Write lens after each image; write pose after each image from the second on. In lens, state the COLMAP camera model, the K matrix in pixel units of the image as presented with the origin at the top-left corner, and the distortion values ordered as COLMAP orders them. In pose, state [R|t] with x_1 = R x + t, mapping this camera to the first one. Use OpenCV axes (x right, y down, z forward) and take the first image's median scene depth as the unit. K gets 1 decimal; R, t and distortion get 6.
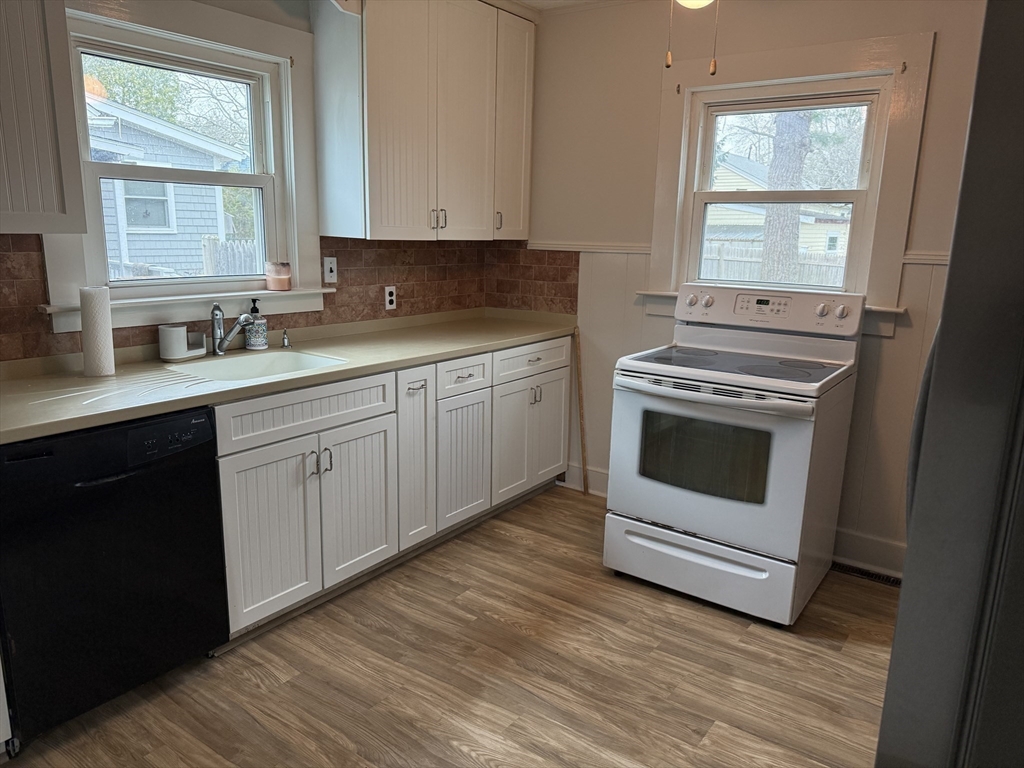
lens RADIAL K [[722.4, 0, 507.6], [0, 722.4, 383.0], [0, 0, 1]] dist [0.171558, -0.212539]
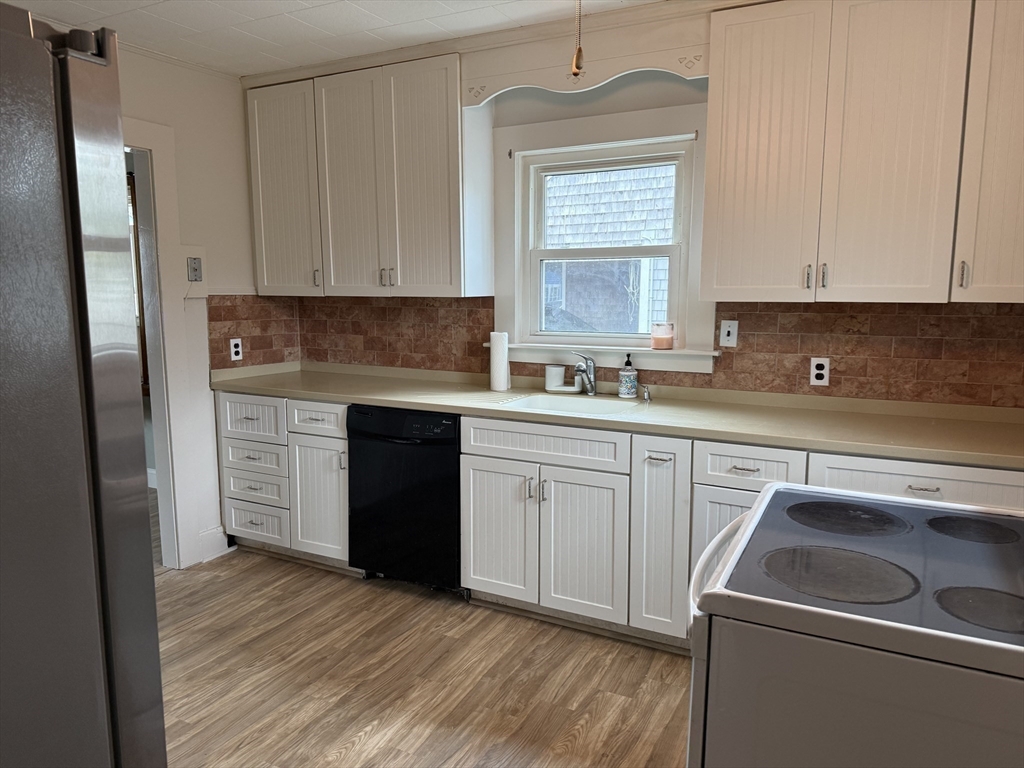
lens RADIAL K [[722.4, 0, 507.6], [0, 722.4, 383.0], [0, 0, 1]] dist [0.171558, -0.212539]
pose [[0.157292, 0.112430, -0.981131, 0.722077], [-0.205182, 0.975539, 0.078895, -0.117467], [0.966002, 0.188901, 0.176513, 0.616587]]
